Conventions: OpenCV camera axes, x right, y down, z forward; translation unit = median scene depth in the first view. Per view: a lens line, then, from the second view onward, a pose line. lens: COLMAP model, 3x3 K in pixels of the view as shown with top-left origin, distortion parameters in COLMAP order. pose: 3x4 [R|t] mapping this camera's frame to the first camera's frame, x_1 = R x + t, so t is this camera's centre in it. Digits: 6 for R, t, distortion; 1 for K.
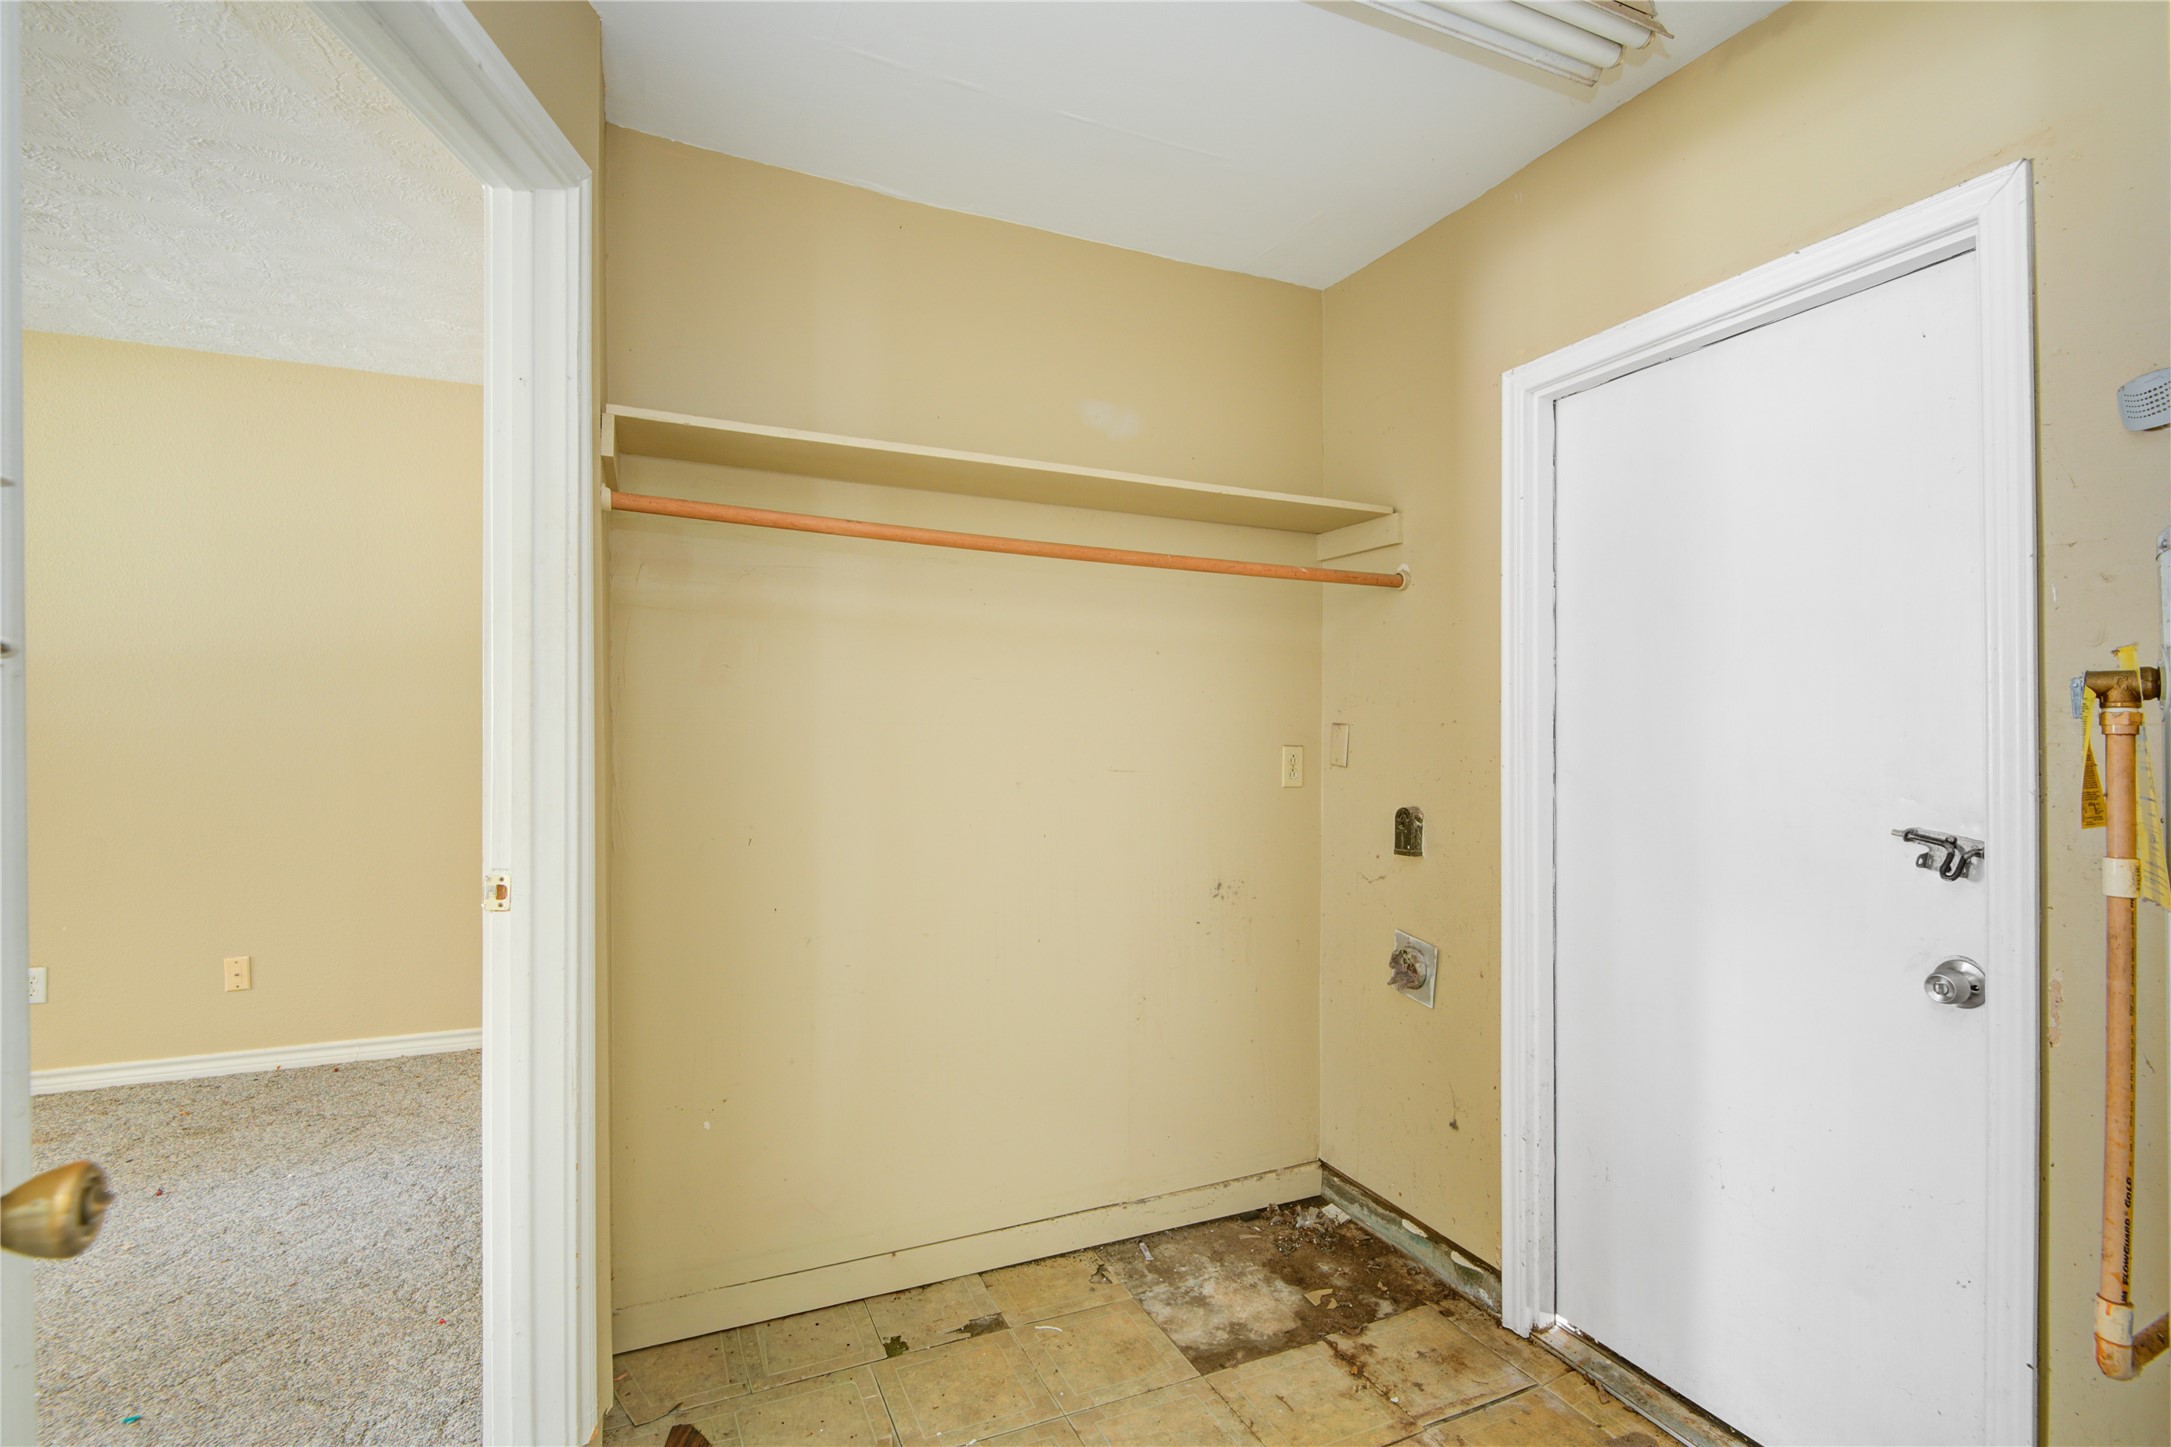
lens RADIAL K [[1004.4, 0, 1085.5], [0, 1004.4, 723.5], [0, 0, 1]] dist [0.010512, -0.008054]
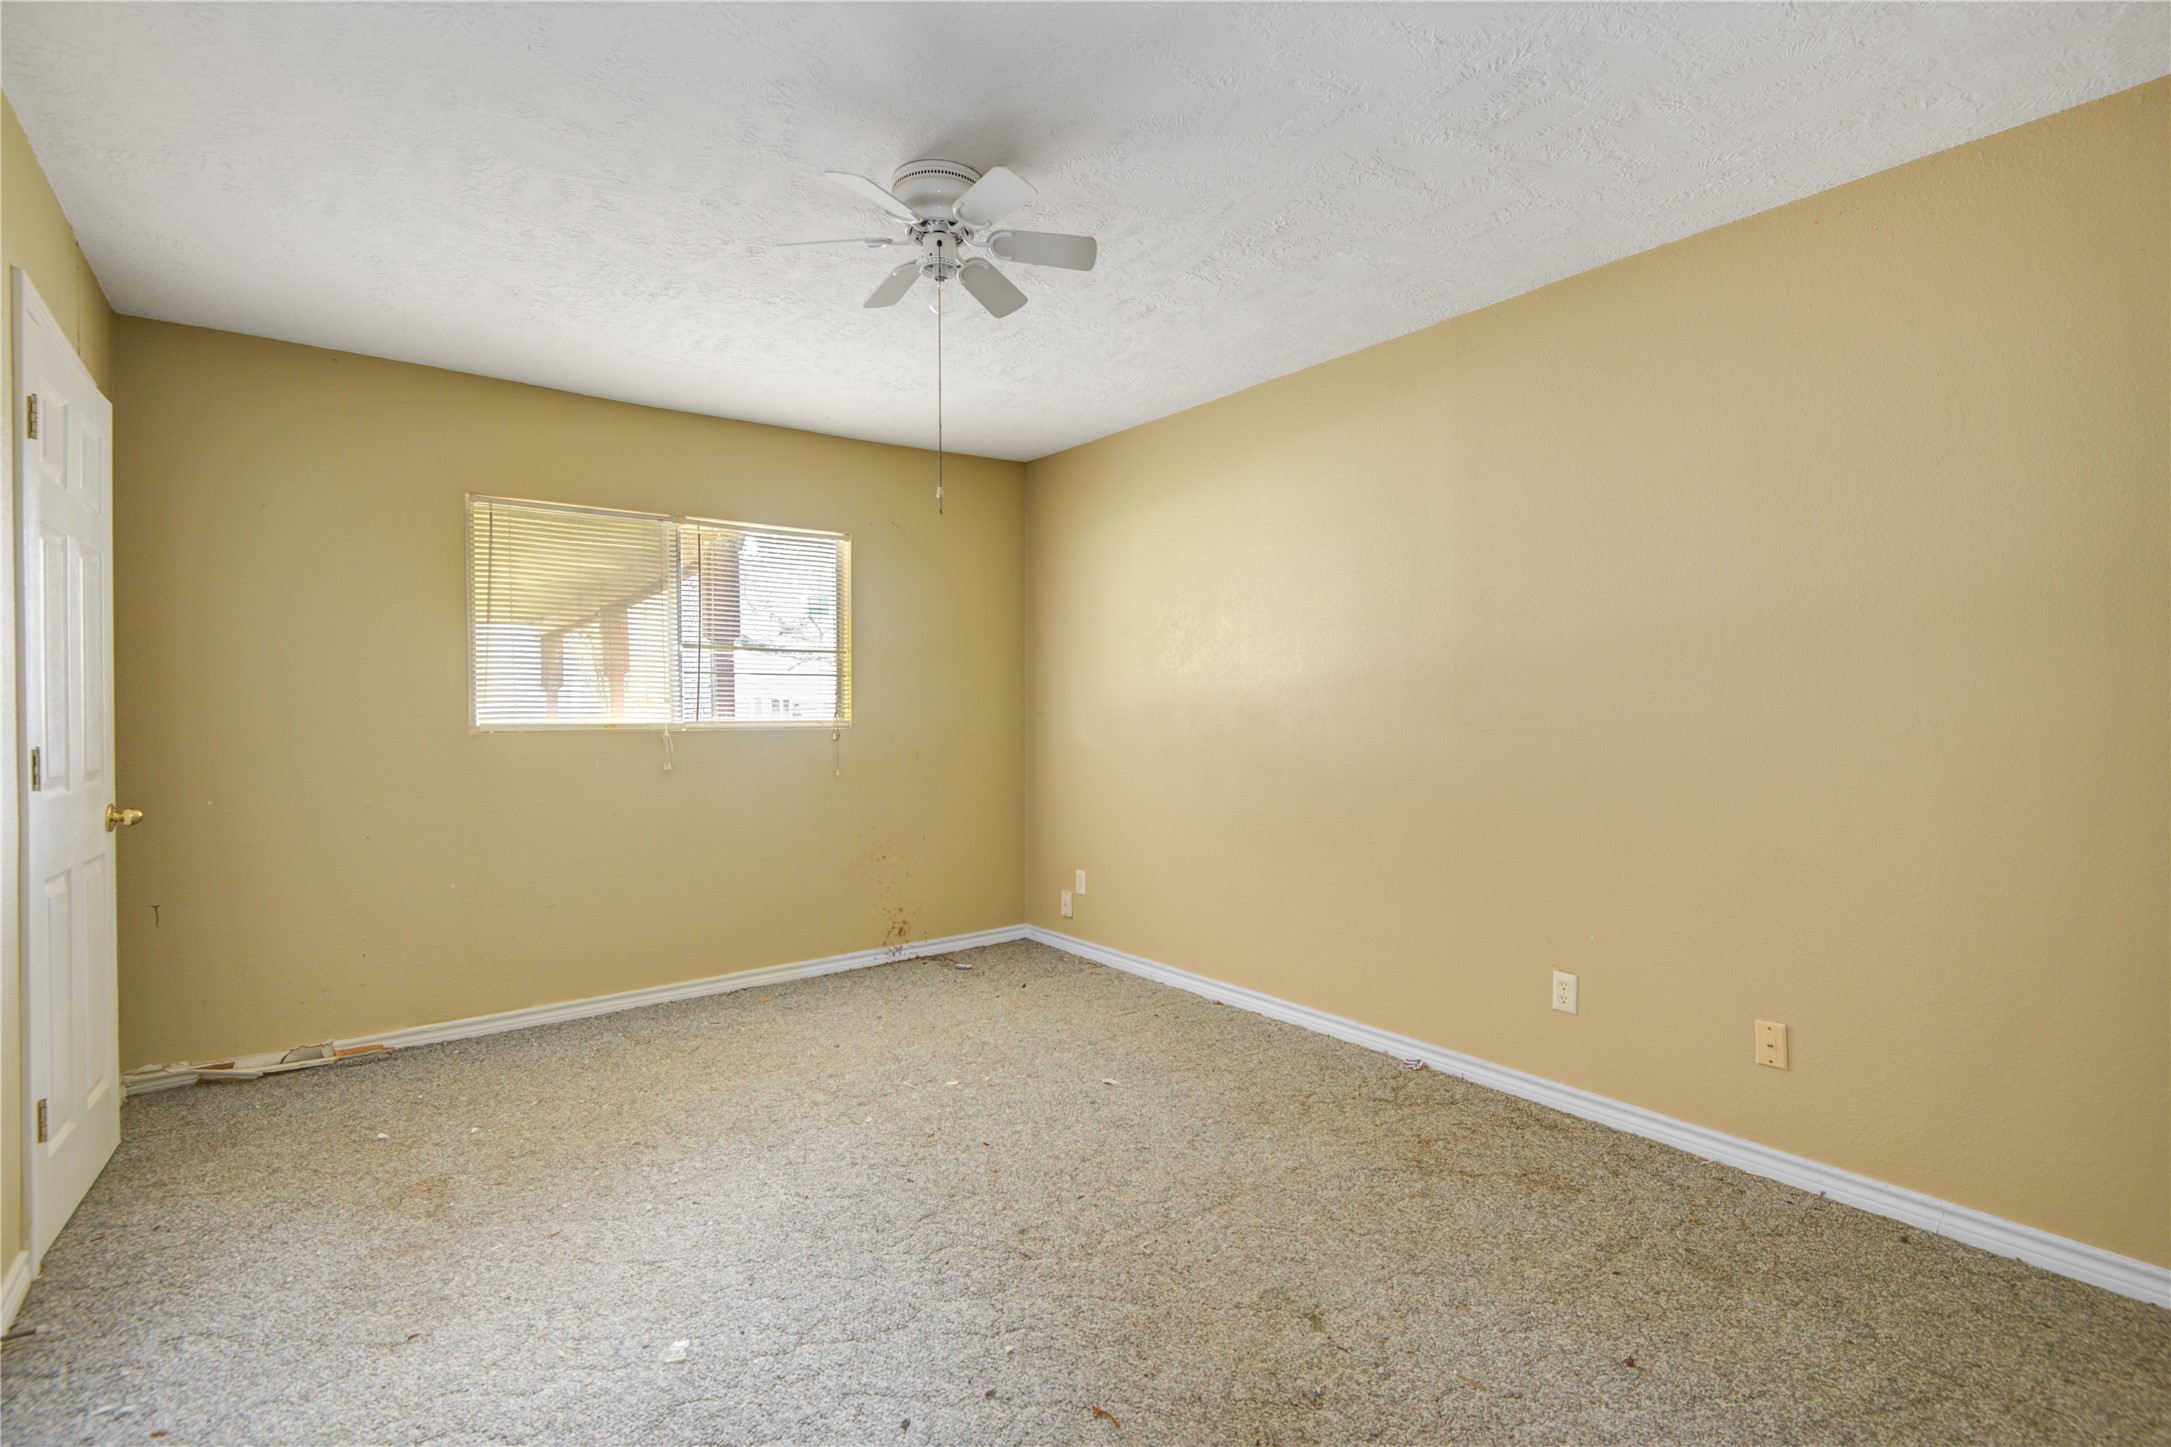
lens RADIAL K [[1004.4, 0, 1085.5], [0, 1004.4, 723.5], [0, 0, 1]] dist [0.010512, -0.008054]
pose [[0.219900, 0.010432, -0.975467, -0.239686], [0.000169, 0.999942, 0.010732, 0.004316], [0.975522, -0.002525, 0.219886, 0.357926]]
